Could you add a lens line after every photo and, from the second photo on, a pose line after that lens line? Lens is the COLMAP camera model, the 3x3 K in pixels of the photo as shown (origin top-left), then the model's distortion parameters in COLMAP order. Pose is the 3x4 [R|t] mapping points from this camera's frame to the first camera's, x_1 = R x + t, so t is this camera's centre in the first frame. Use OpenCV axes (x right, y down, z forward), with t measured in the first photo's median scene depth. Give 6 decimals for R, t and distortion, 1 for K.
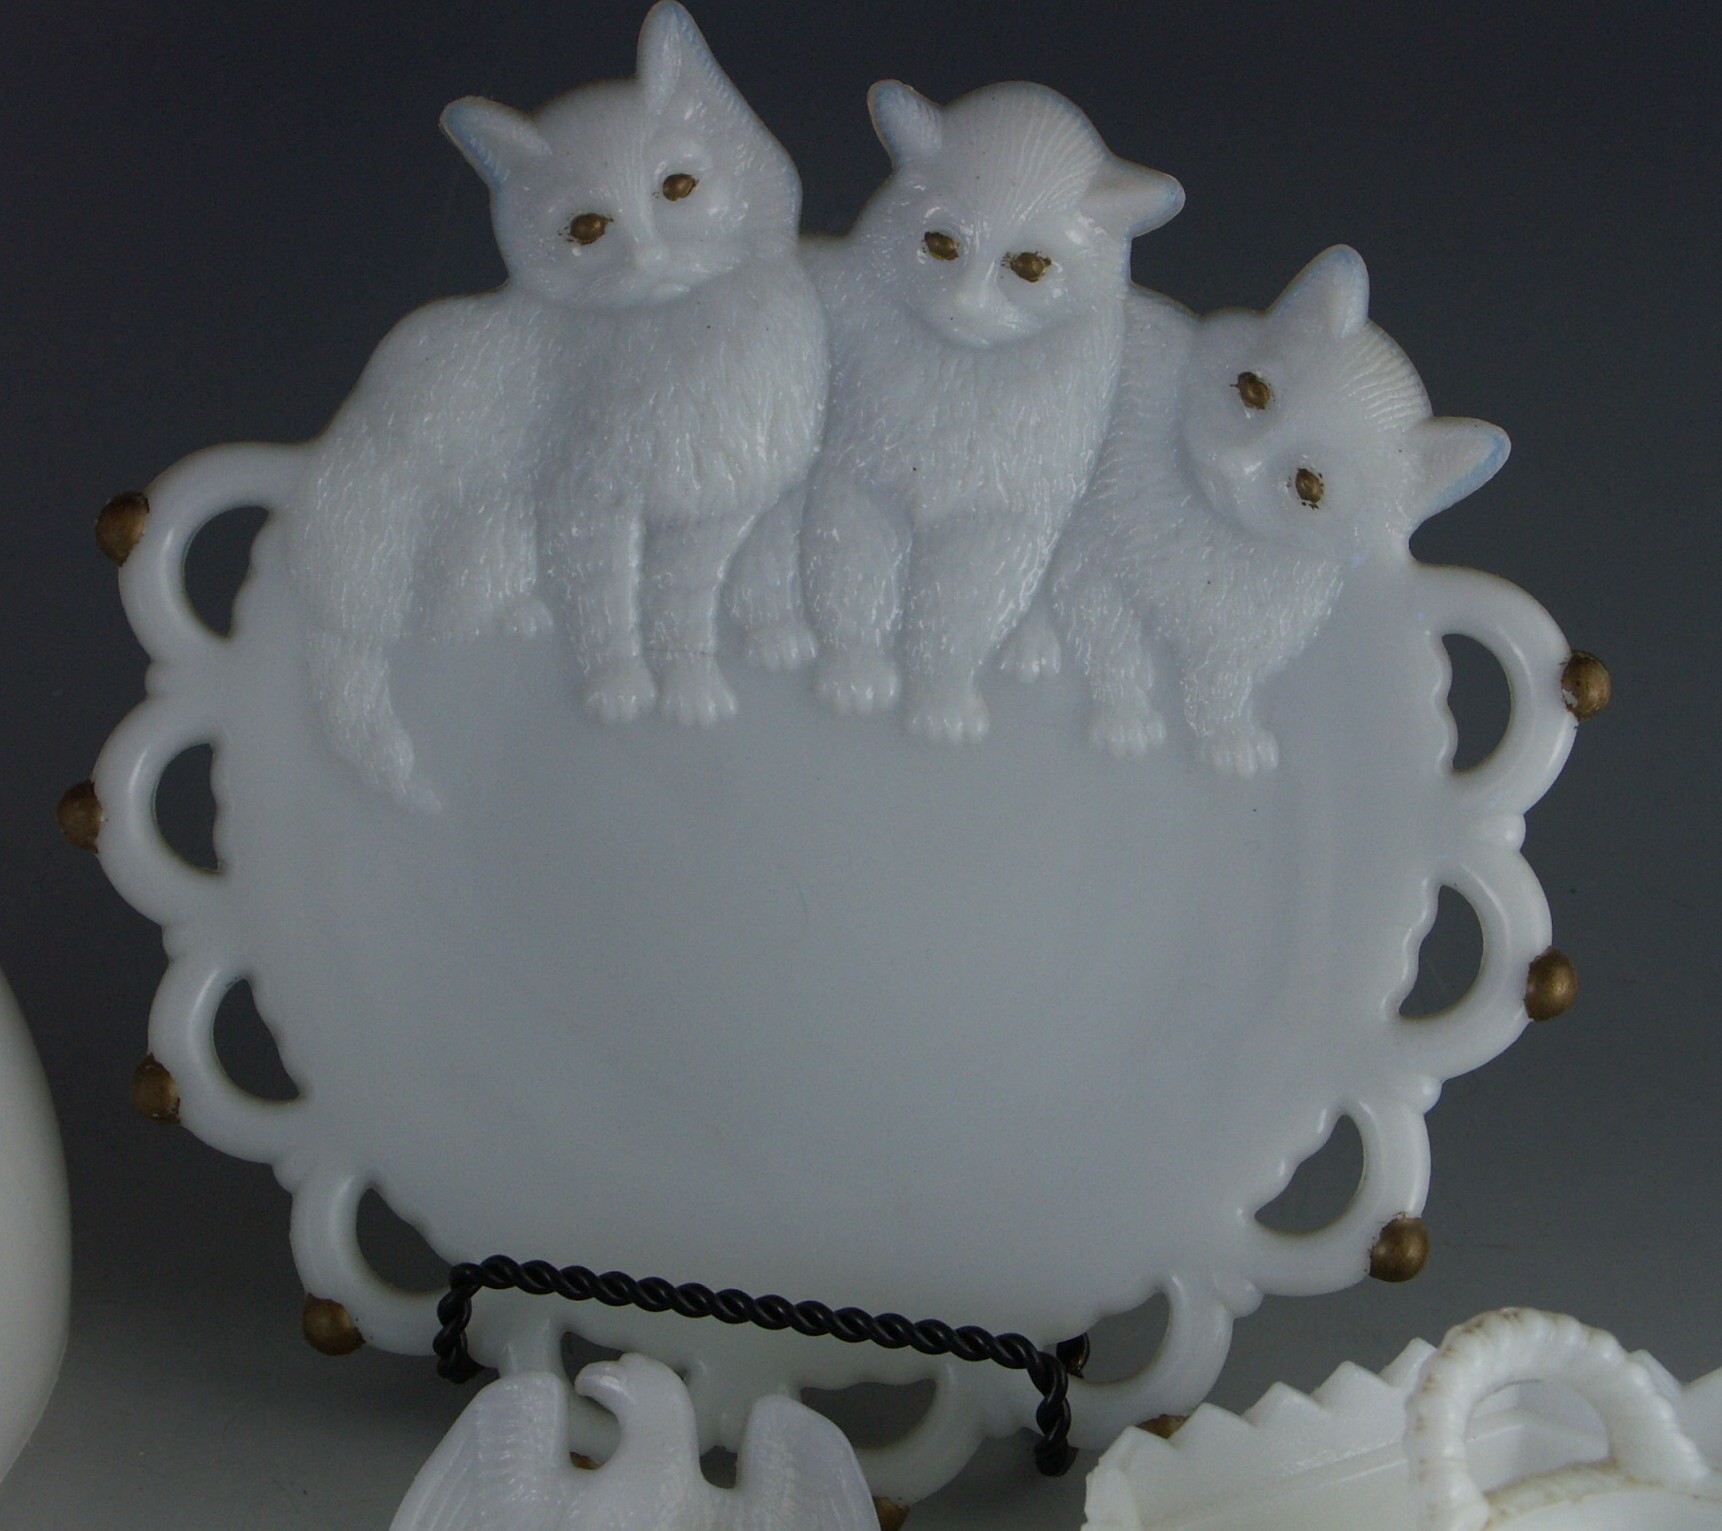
lens RADIAL K [[4248.5, 0, 861.0], [0, 4248.5, 765.5], [0, 0, 1]] dist [0.005041, 0.718094]
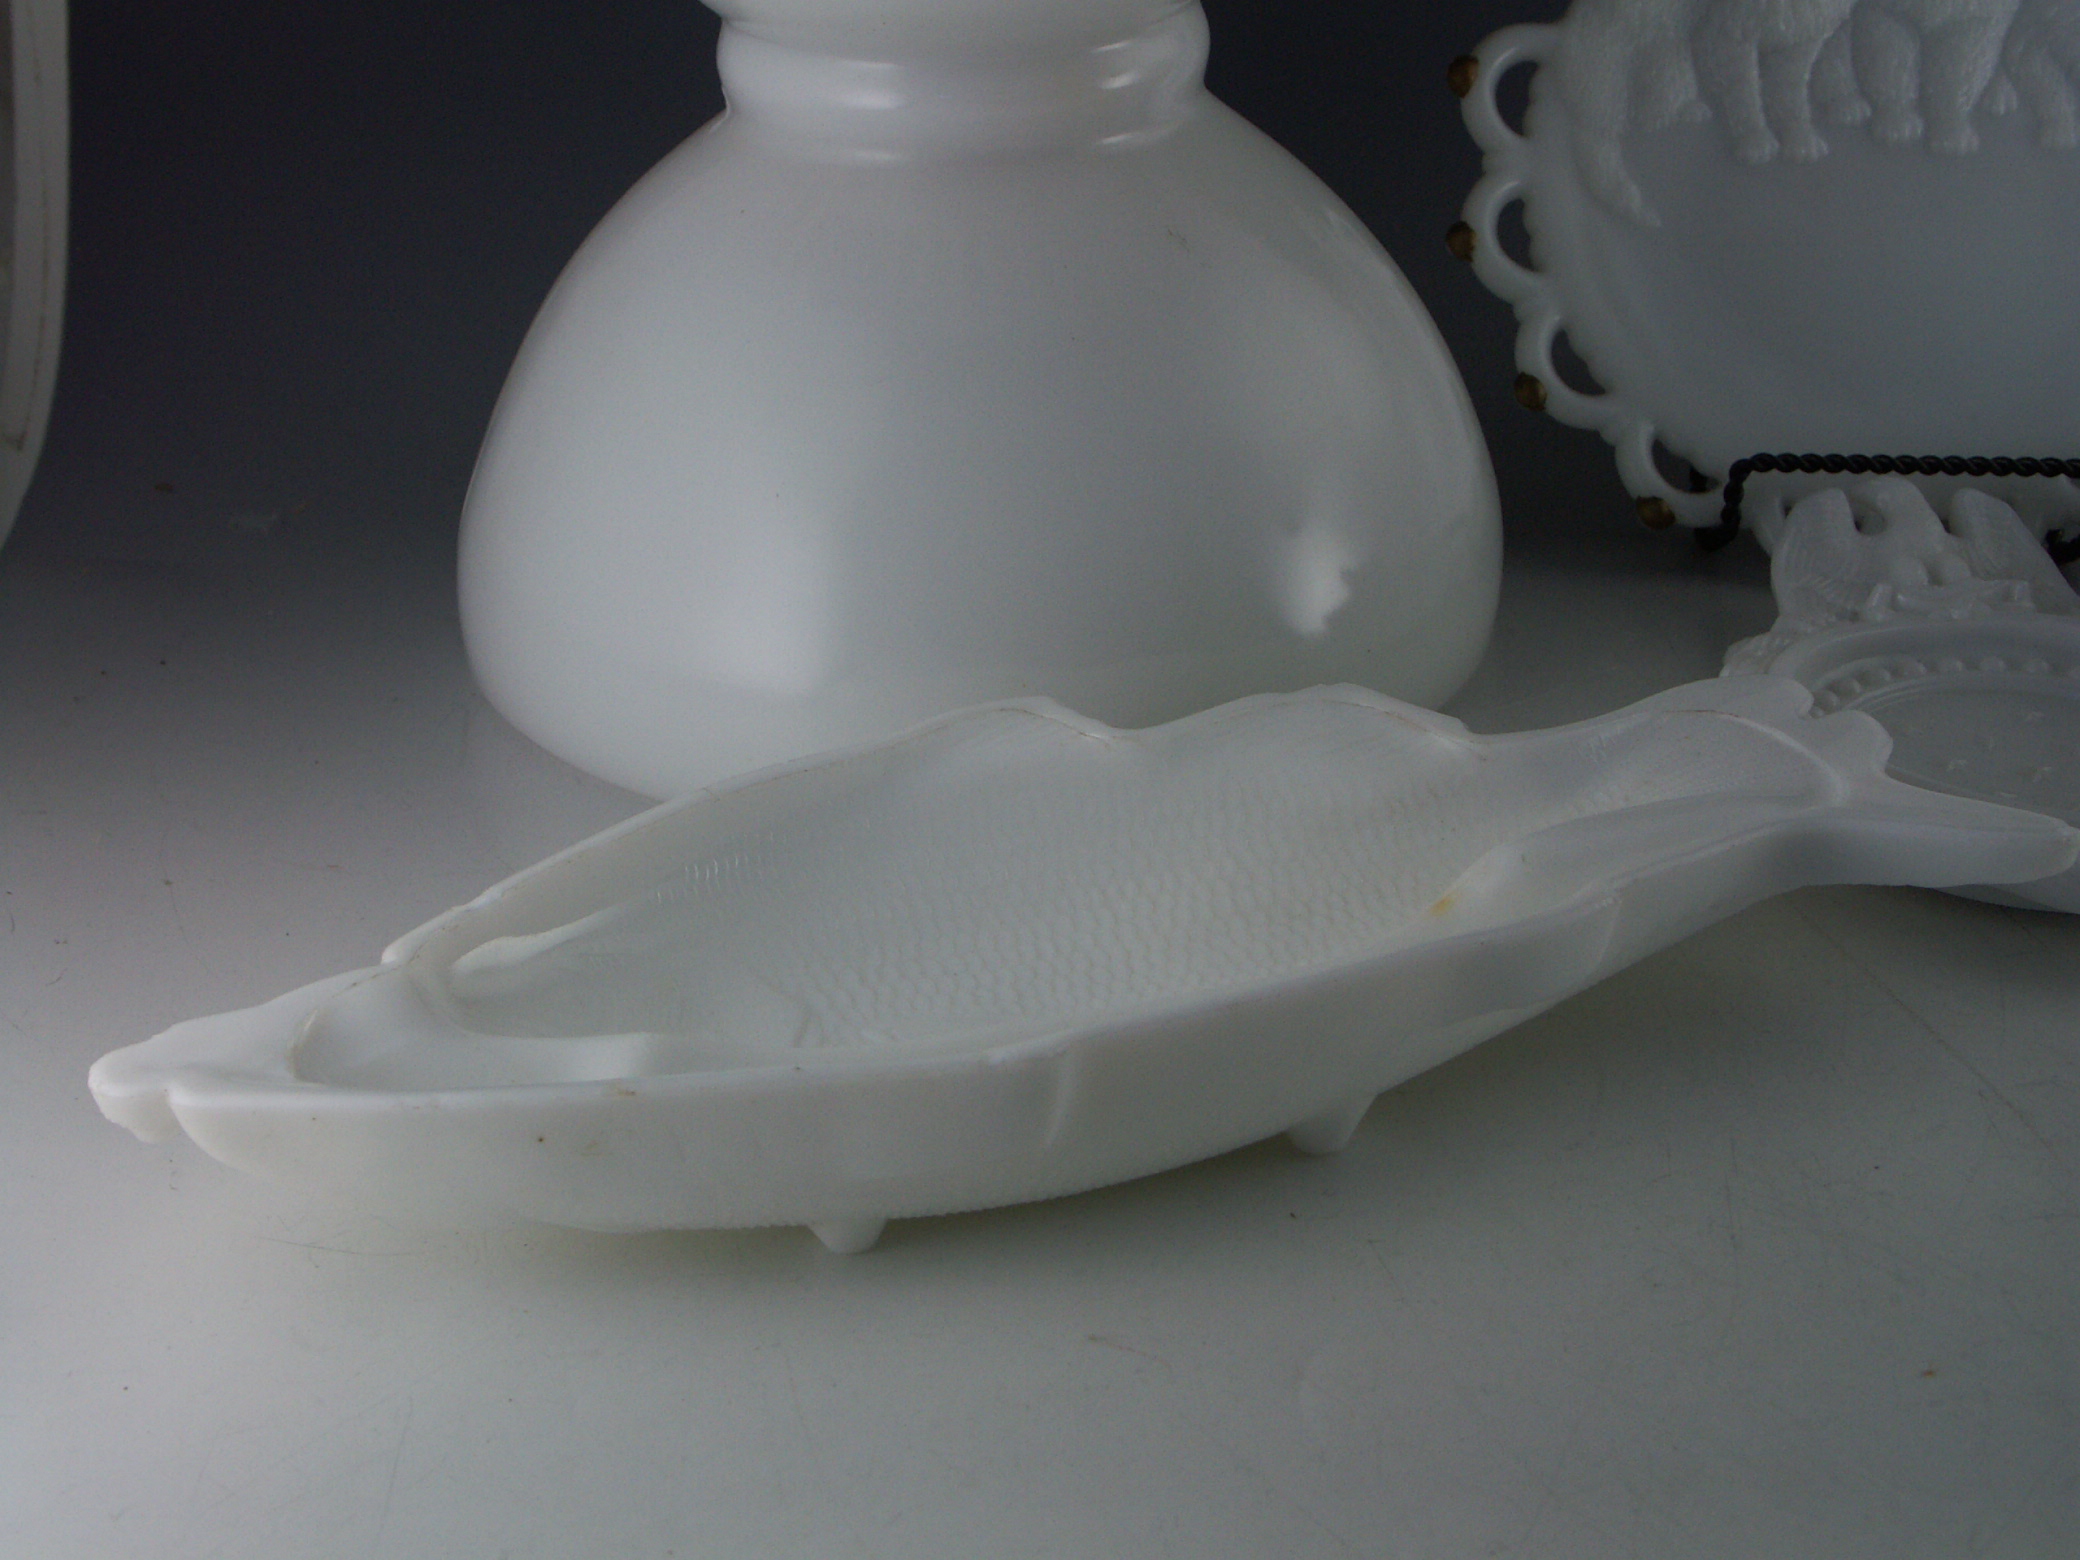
lens RADIAL K [[3216.9, 0, 1040.0], [0, 3216.9, 780.0], [0, 0, 1]] dist [-0.004991, 0.163304]
pose [[0.989630, -0.093949, 0.108657, -0.514836], [0.100803, 0.993131, -0.059402, 0.287581], [-0.102330, 0.069739, 0.992303, -0.241704]]
